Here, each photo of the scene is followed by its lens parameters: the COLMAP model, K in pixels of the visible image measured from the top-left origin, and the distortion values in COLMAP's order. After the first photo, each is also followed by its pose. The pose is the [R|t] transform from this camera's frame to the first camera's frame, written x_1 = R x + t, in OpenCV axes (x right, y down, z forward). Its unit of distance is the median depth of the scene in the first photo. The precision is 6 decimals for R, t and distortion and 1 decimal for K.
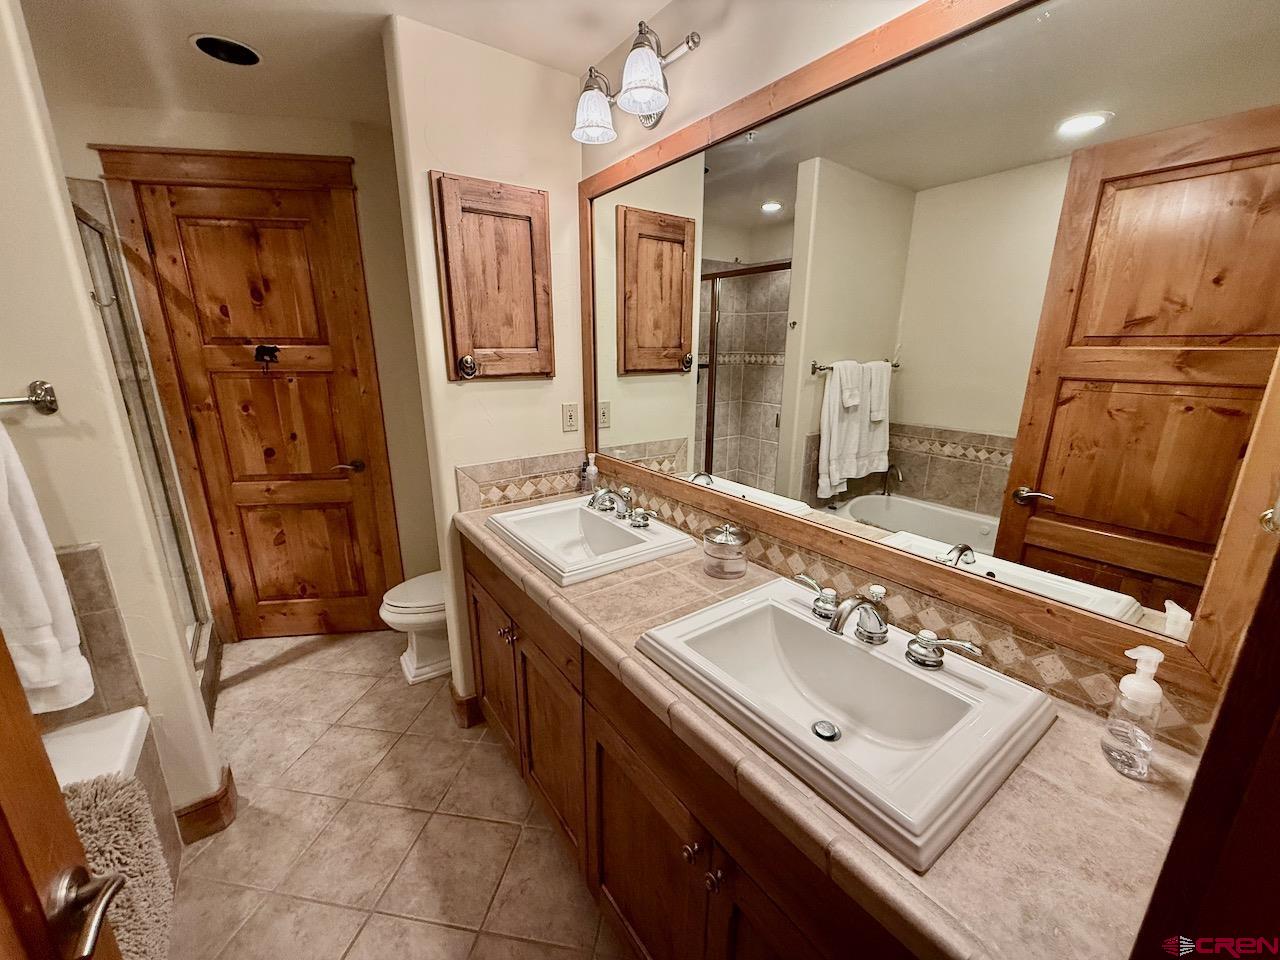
lens RADIAL K [[508.4, 0, 637.3], [0, 508.4, 483.6], [0, 0, 1]] dist [-0.000797, 0.000090]
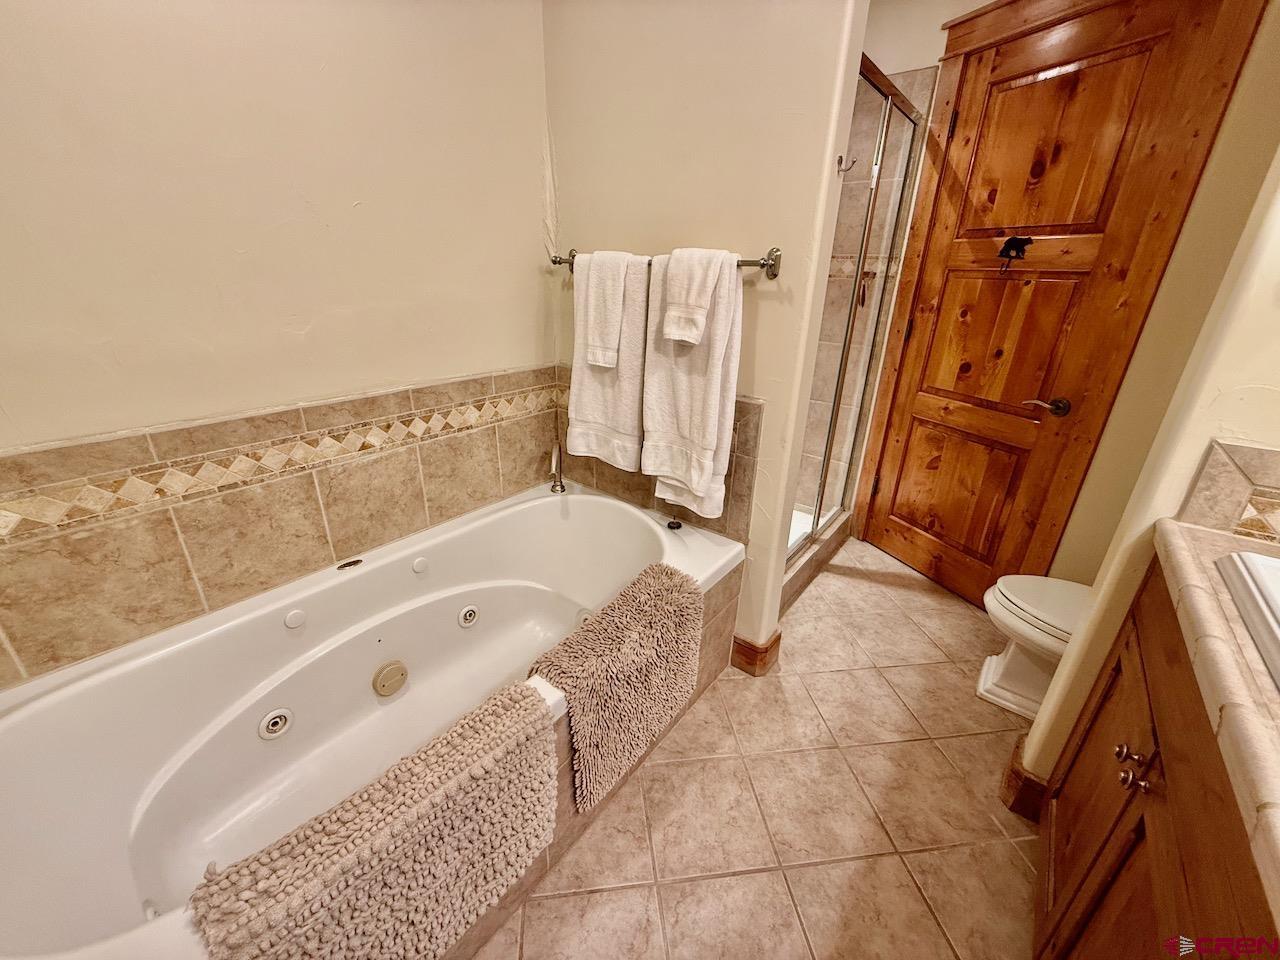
lens RADIAL K [[508.4, 0, 642.7], [0, 508.4, 482.0], [0, 0, 1]] dist [-0.000797, 0.000090]
pose [[0.283737, 0.374626, -0.882694, -0.033117], [-0.273288, 0.913942, 0.300041, 0.009107], [0.919134, 0.156097, 0.361700, 0.211683]]
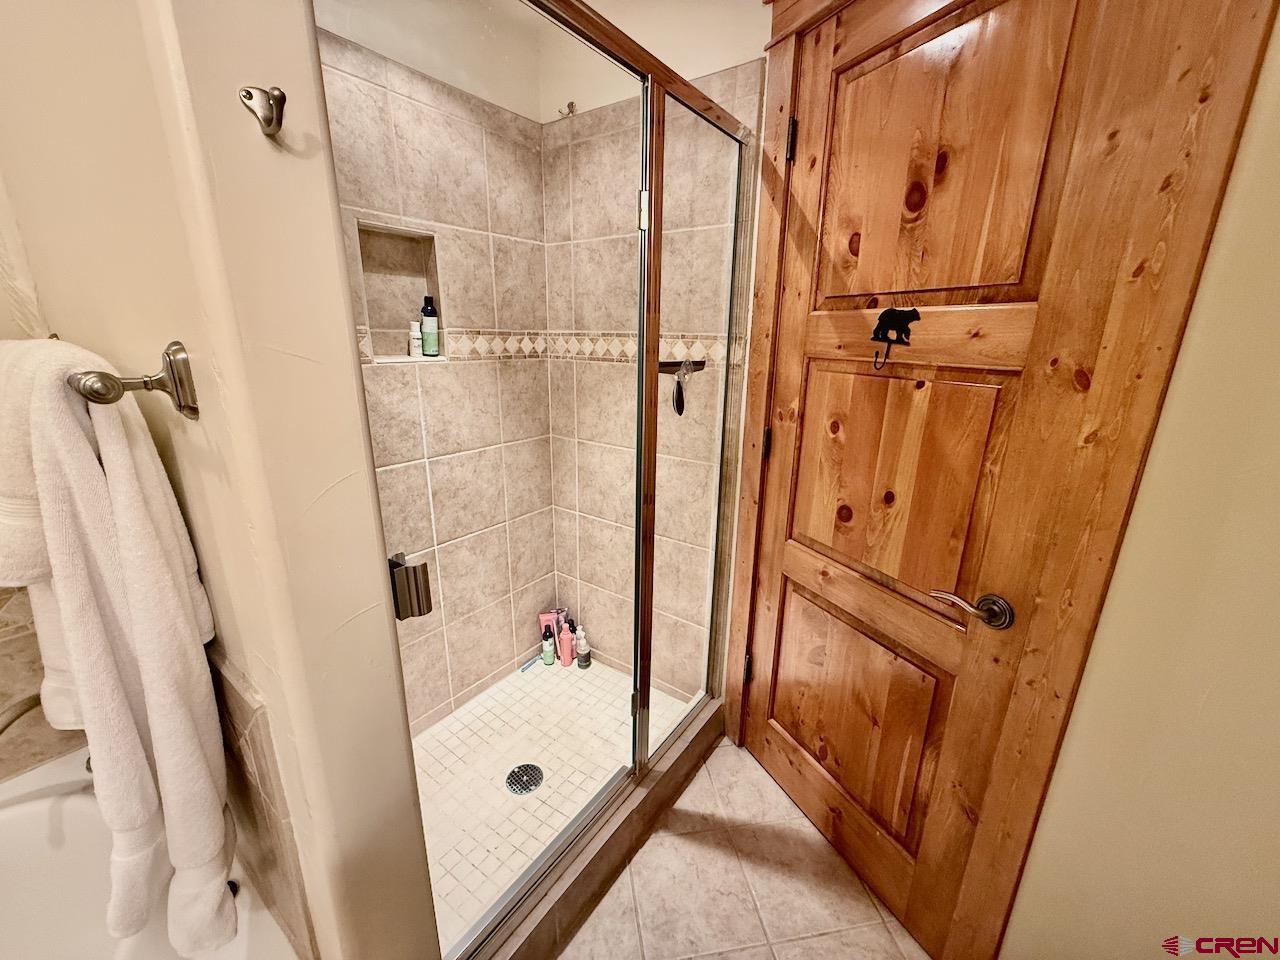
lens RADIAL K [[508.4, 0, 643.5], [0, 508.4, 481.3], [0, 0, 1]] dist [-0.000797, 0.000090]
pose [[0.324077, 0.263237, -0.908669, -0.336978], [-0.267134, 0.946882, 0.179034, -0.141189], [0.907531, 0.184716, 0.377183, 0.641025]]
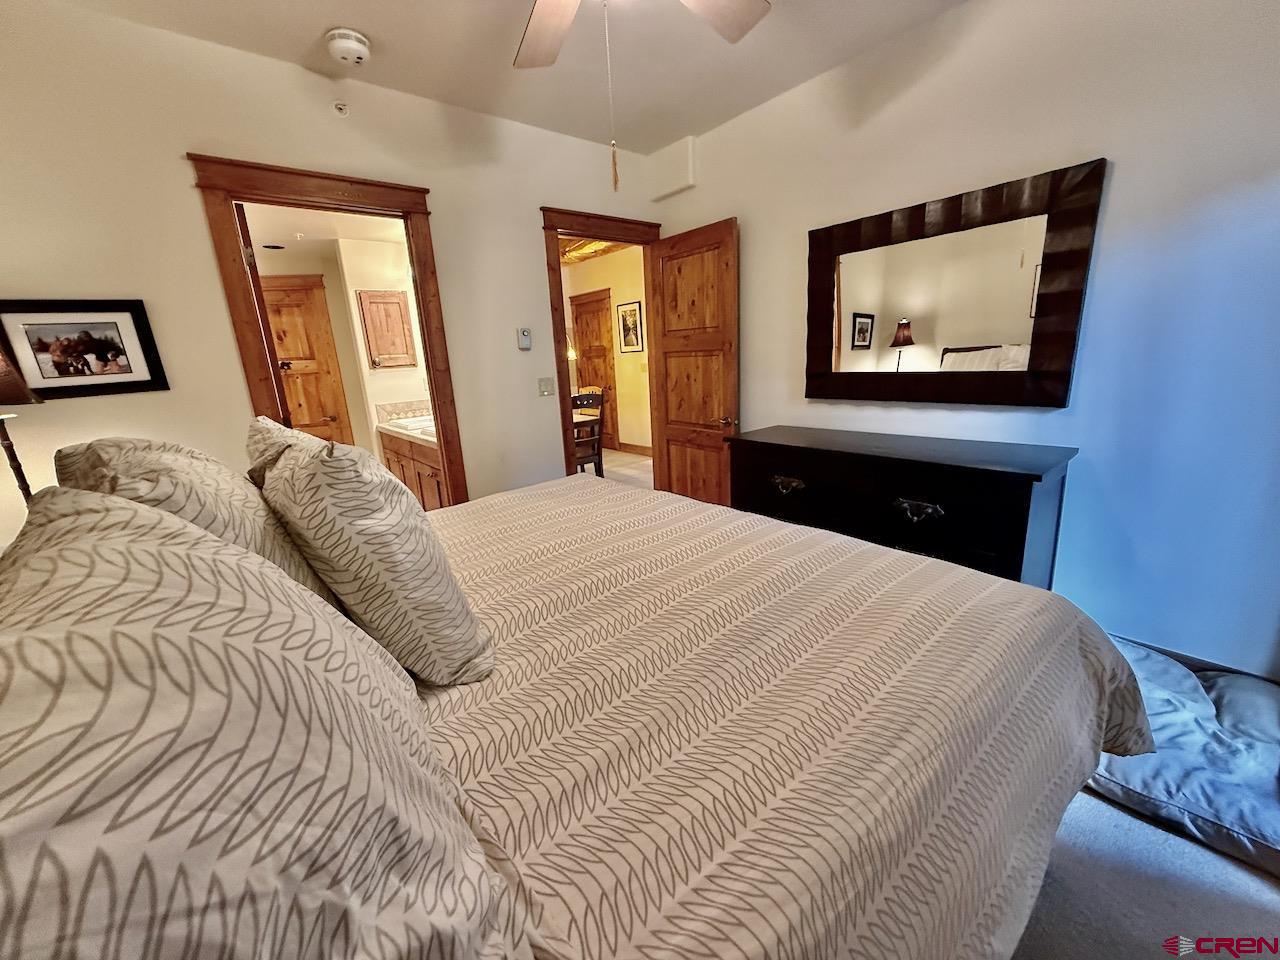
lens RADIAL K [[508.4, 0, 639.3], [0, 508.4, 481.0], [0, 0, 1]] dist [-0.000797, 0.000090]
pose [[0.995899, -0.073493, 0.052769, 0.592397], [0.074774, 0.996942, -0.022712, 0.383946], [-0.050939, 0.026564, 0.998348, -1.181362]]
